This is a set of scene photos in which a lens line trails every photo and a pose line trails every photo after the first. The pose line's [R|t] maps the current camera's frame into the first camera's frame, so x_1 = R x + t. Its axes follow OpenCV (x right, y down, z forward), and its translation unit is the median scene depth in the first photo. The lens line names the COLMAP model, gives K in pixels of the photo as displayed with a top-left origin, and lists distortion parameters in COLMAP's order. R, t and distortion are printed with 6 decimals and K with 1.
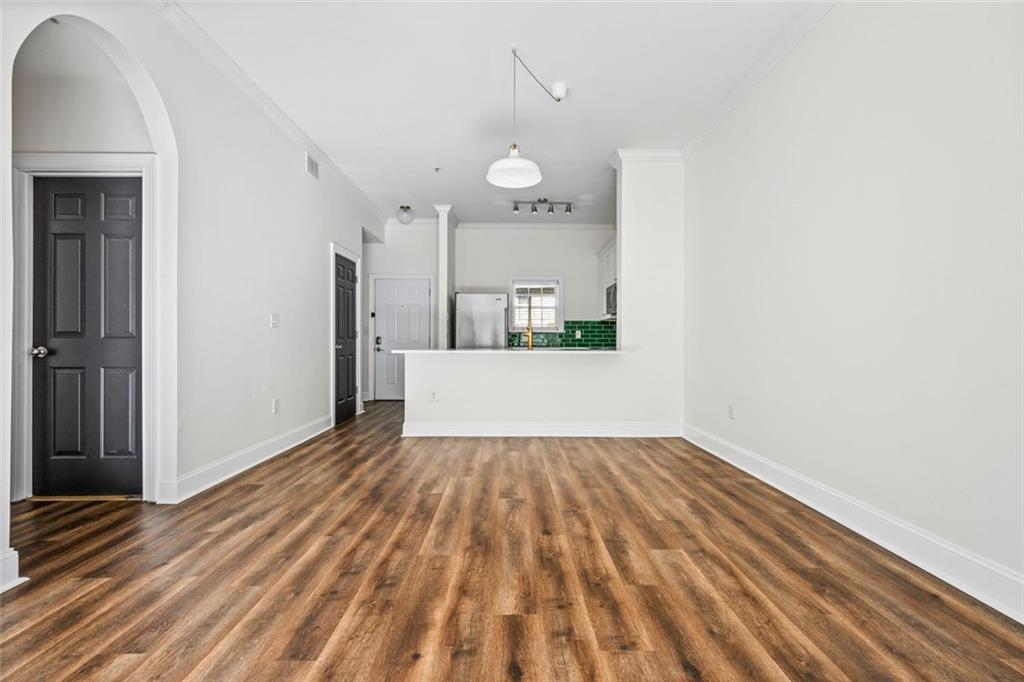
lens RADIAL K [[459.5, 0, 505.8], [0, 459.5, 340.4], [0, 0, 1]] dist [-0.003110, -0.000476]
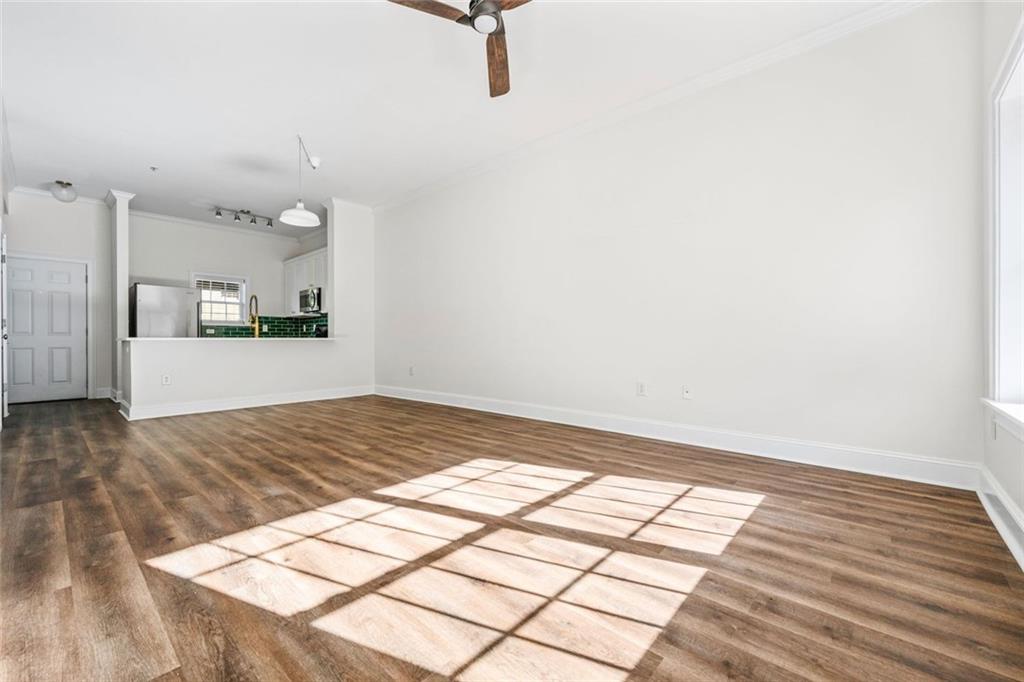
lens RADIAL K [[425.8, 0, 507.4], [0, 425.8, 342.4], [0, 0, 1]] dist [-0.002047, 0.001047]
pose [[0.682700, -0.008095, 0.730654, -0.235526], [0.001610, 0.999953, 0.009575, 0.015731], [-0.730697, -0.005360, 0.682681, -0.203321]]
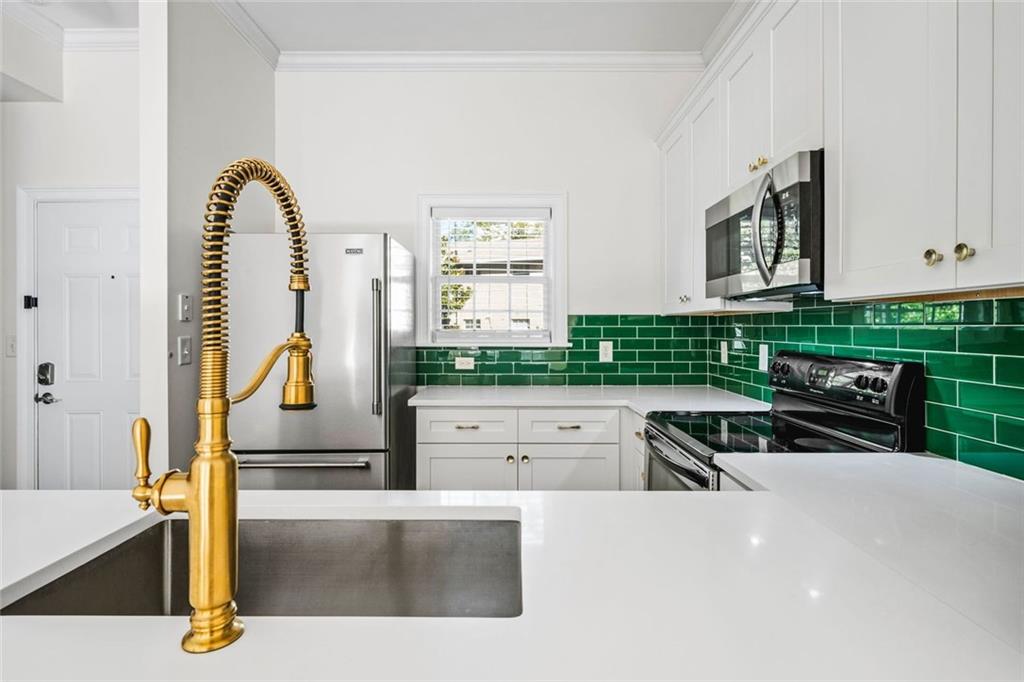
lens RADIAL K [[550.7, 0, 523.1], [0, 550.7, 326.1], [0, 0, 1]] dist [-0.038212, -0.000223]
pose [[0.999479, -0.005030, 0.031867, 0.085532], [0.005087, 0.999986, -0.001693, -0.037224], [-0.031858, 0.001855, 0.999491, 0.623366]]
